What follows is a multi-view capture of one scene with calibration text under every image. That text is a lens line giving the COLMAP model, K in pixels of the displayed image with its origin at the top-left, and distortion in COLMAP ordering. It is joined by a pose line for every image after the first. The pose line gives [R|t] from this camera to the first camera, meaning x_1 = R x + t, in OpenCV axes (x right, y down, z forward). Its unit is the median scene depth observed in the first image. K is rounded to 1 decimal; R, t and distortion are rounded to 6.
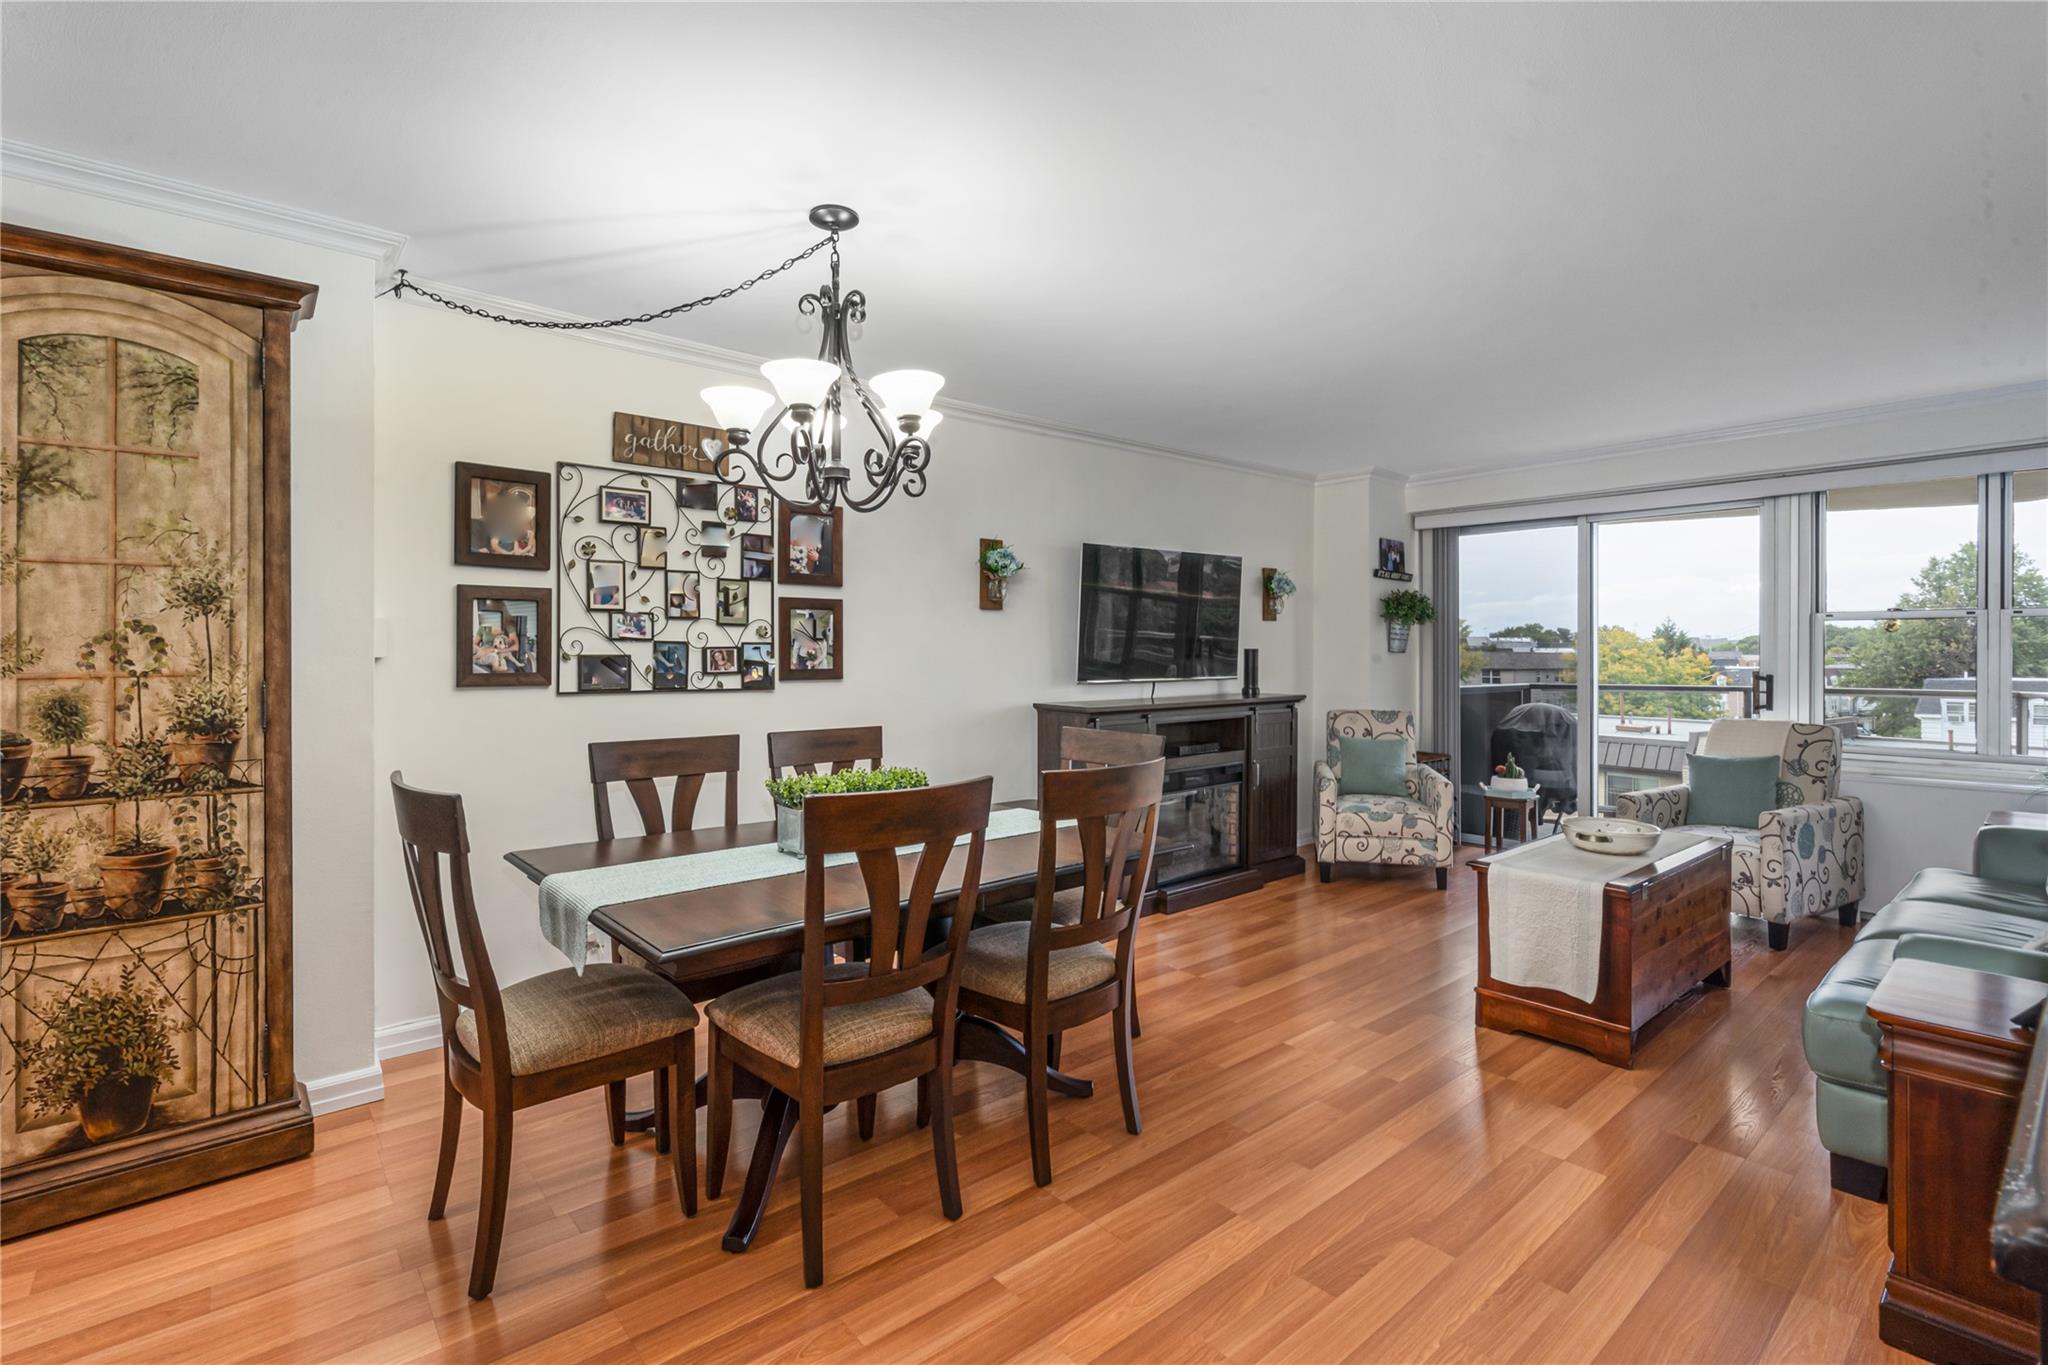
lens RADIAL K [[945.6, 0, 1007.5], [0, 945.6, 642.0], [0, 0, 1]] dist [-0.000199, 0.000395]
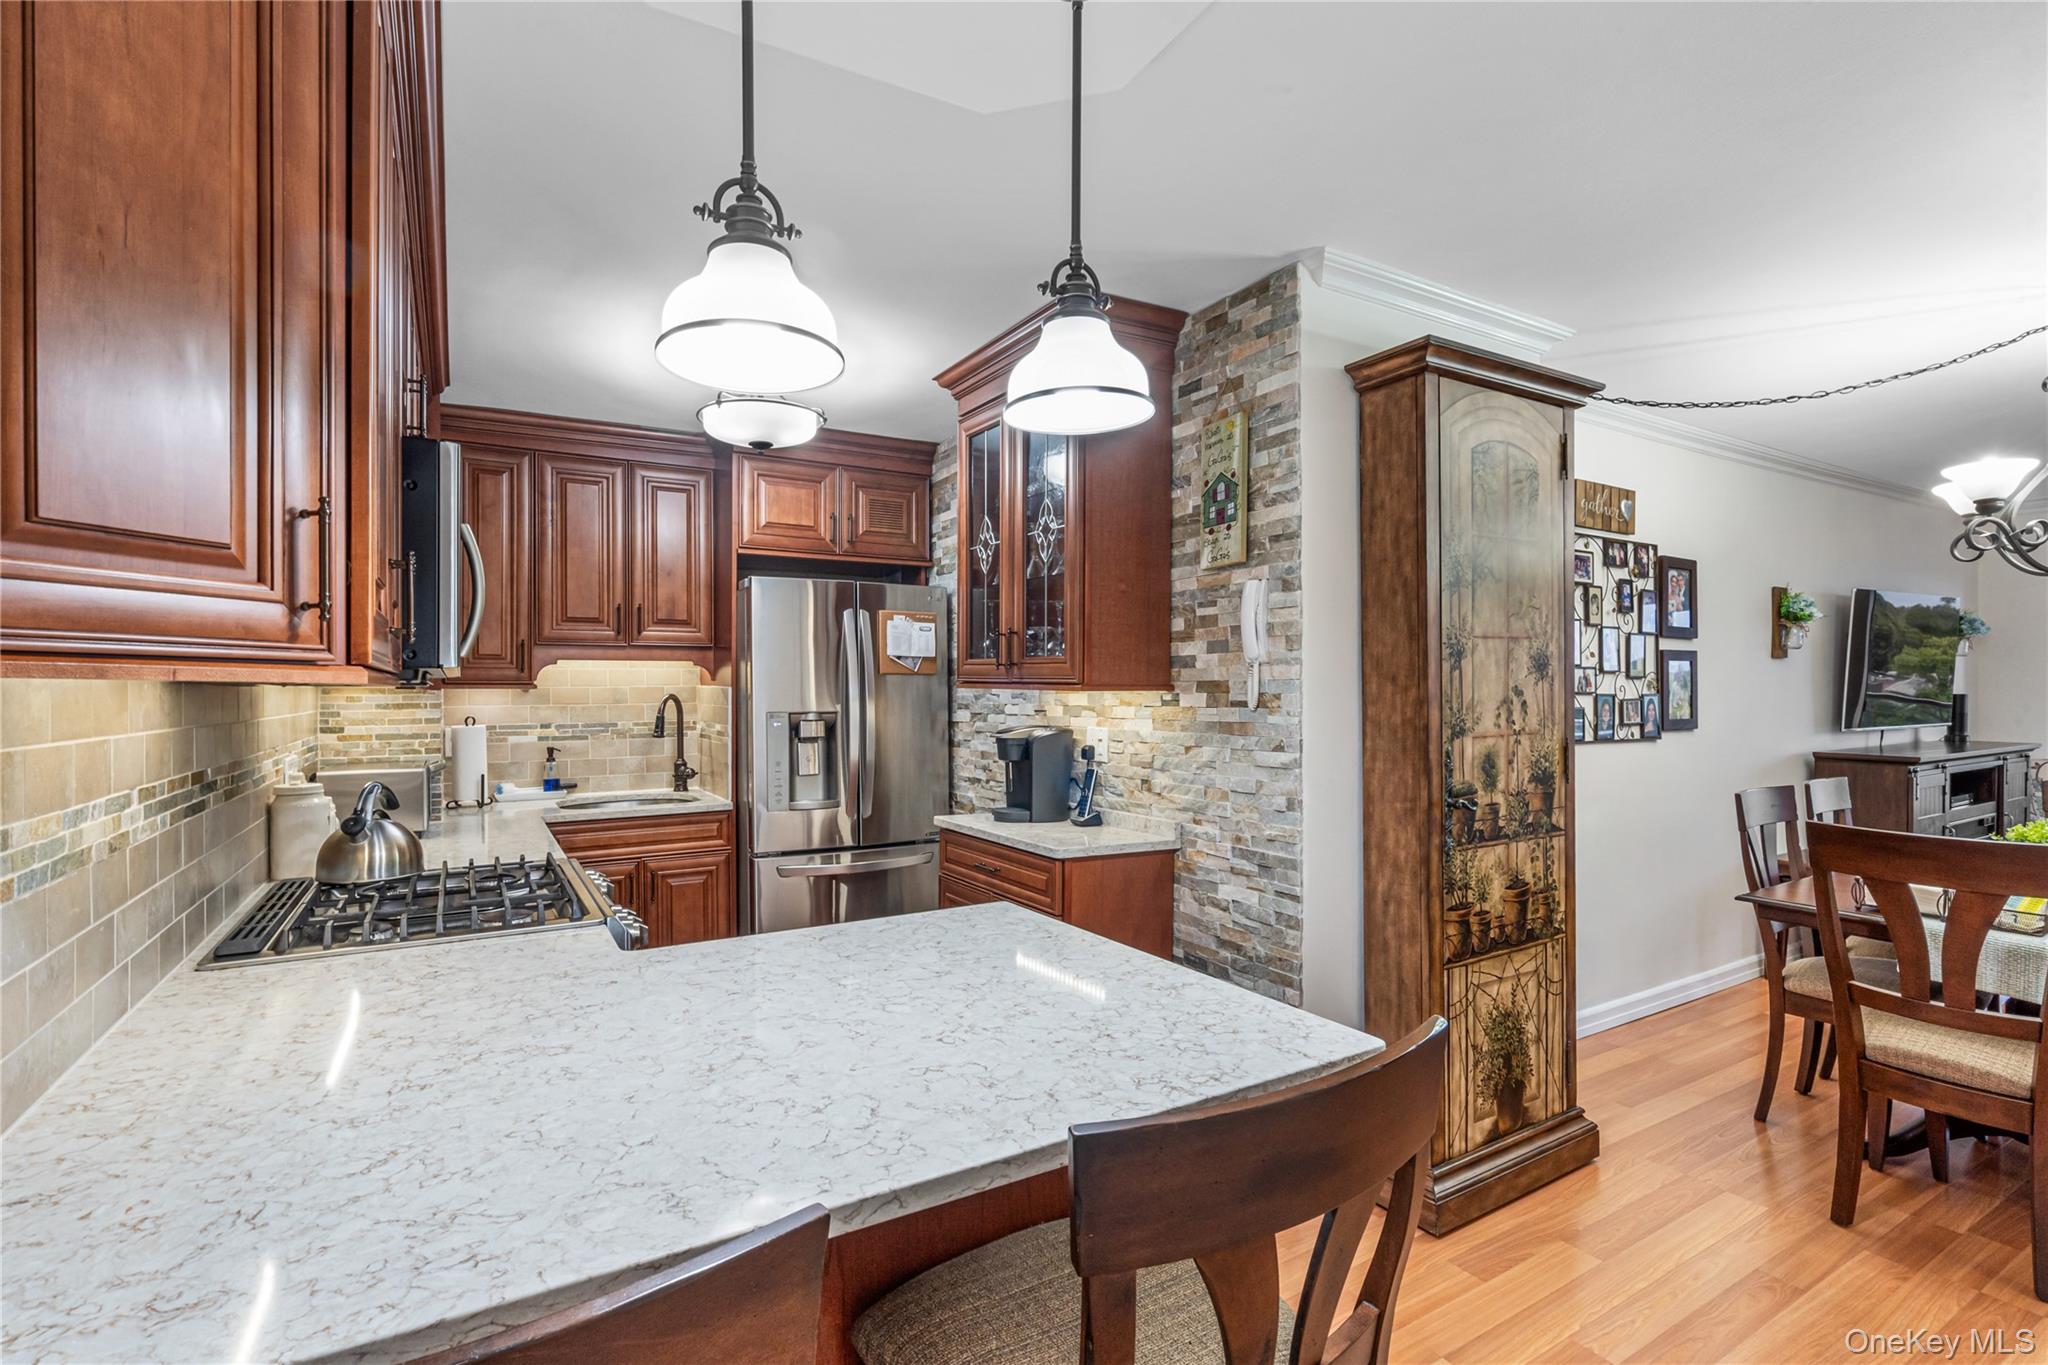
lens RADIAL K [[962.0, 0, 1024.0], [0, 962.0, 682.5], [0, 0, 1]] dist [-0.000743, 0.000337]
pose [[0.986993, -0.005398, -0.160673, -0.862209], [0.006024, 0.999976, 0.003411, -0.022500], [0.160651, -0.004335, 0.987002, -0.166151]]
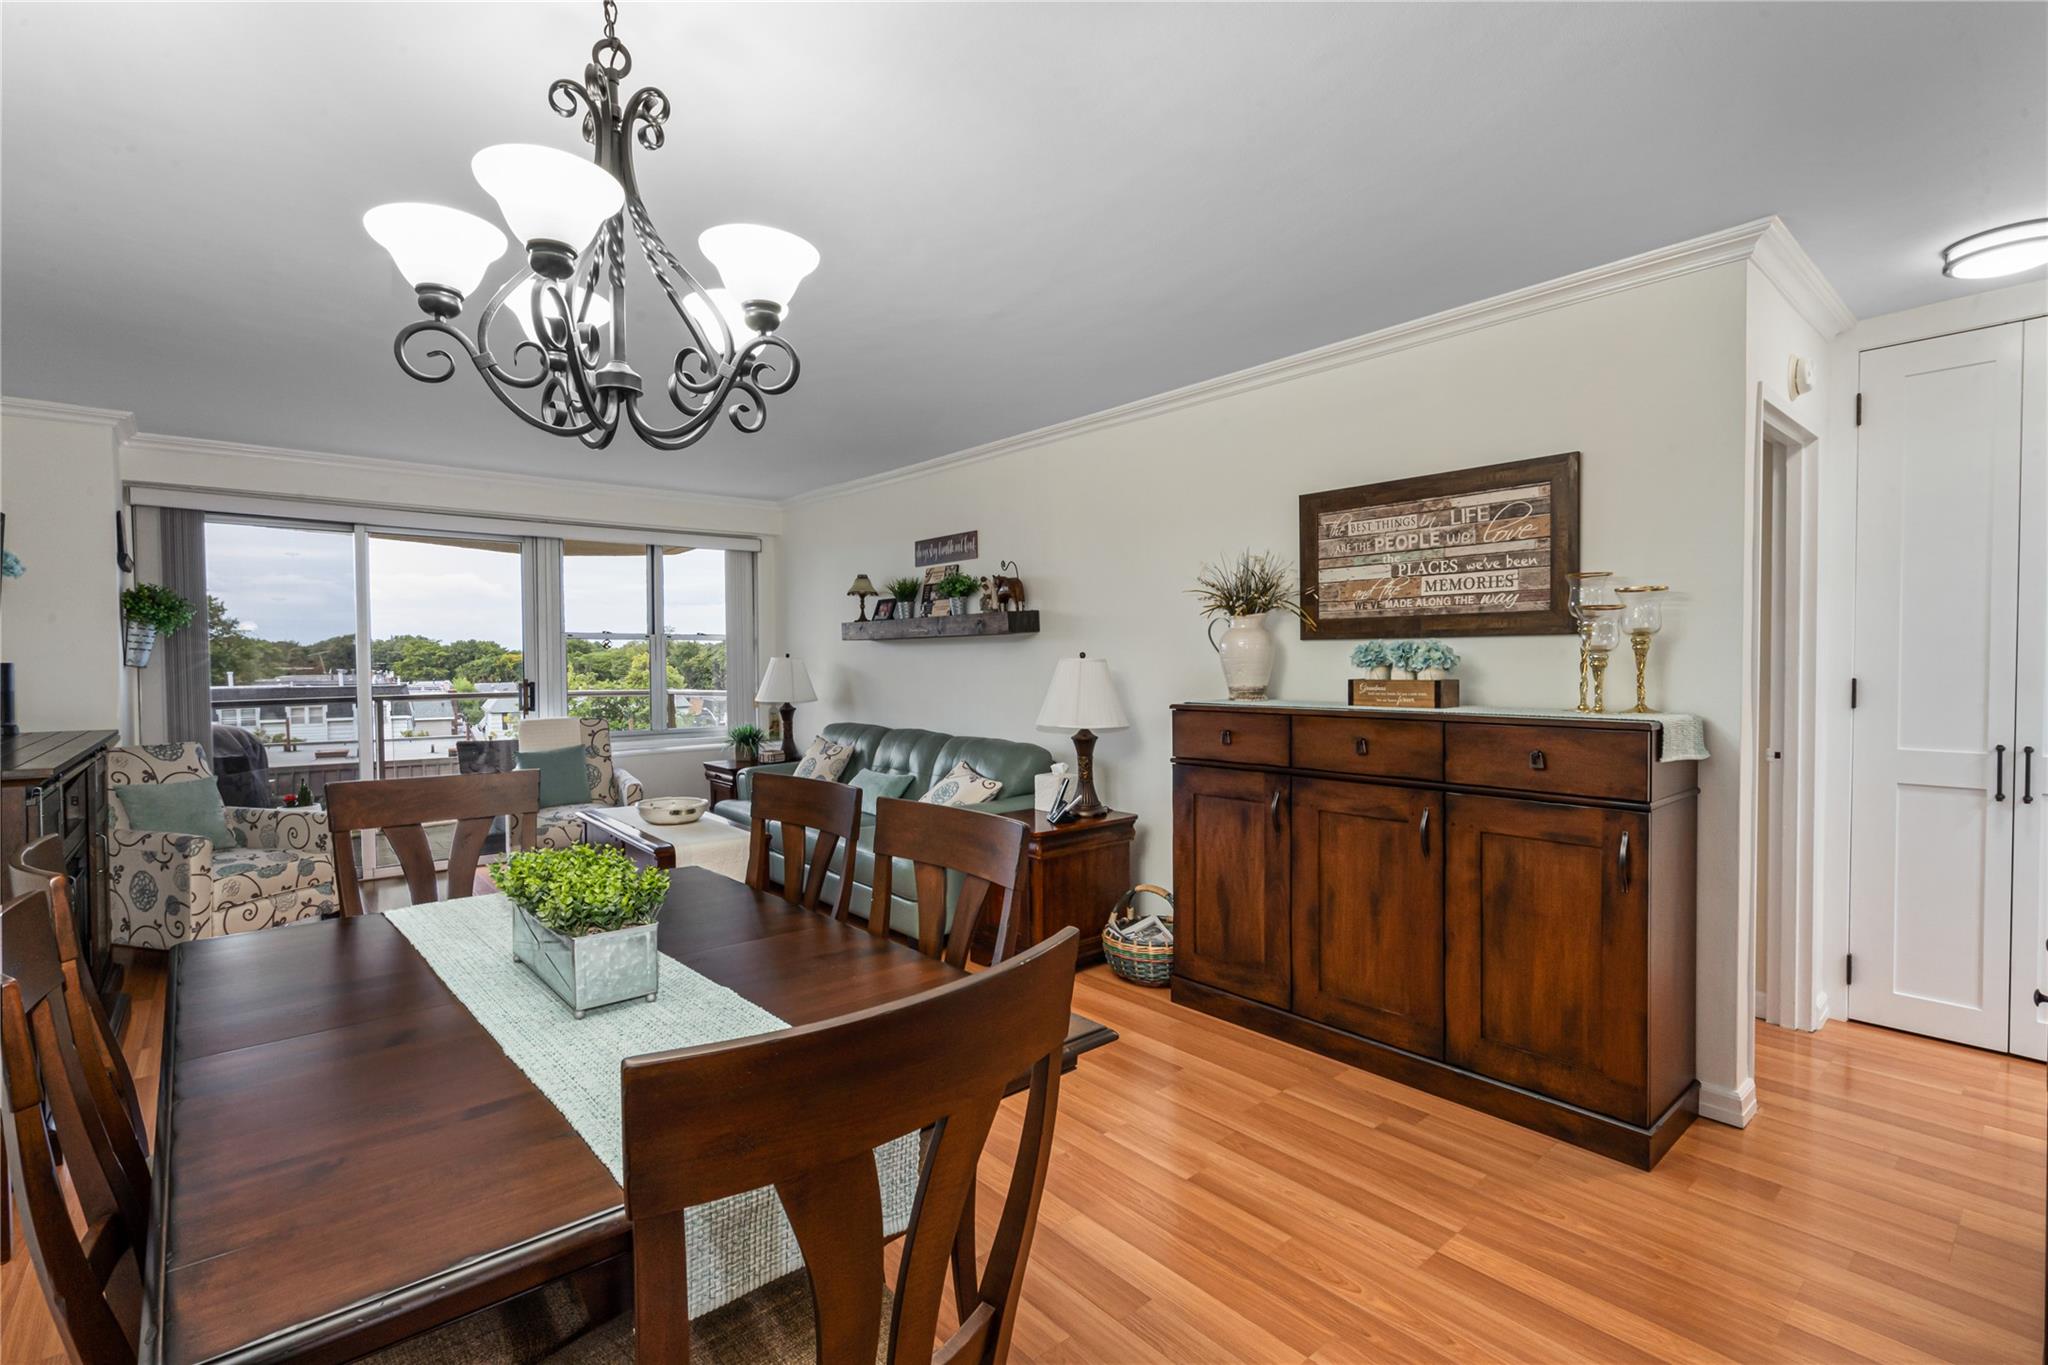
lens RADIAL K [[936.2, 0, 1024.0], [0, 936.2, 682.5], [0, 0, 1]] dist [-0.001032, -0.000124]
pose [[-0.009439, -0.026093, 0.999615, -0.592880], [-0.003876, 0.999653, 0.026057, 0.001739], [-0.999948, -0.003629, -0.009537, 0.540595]]
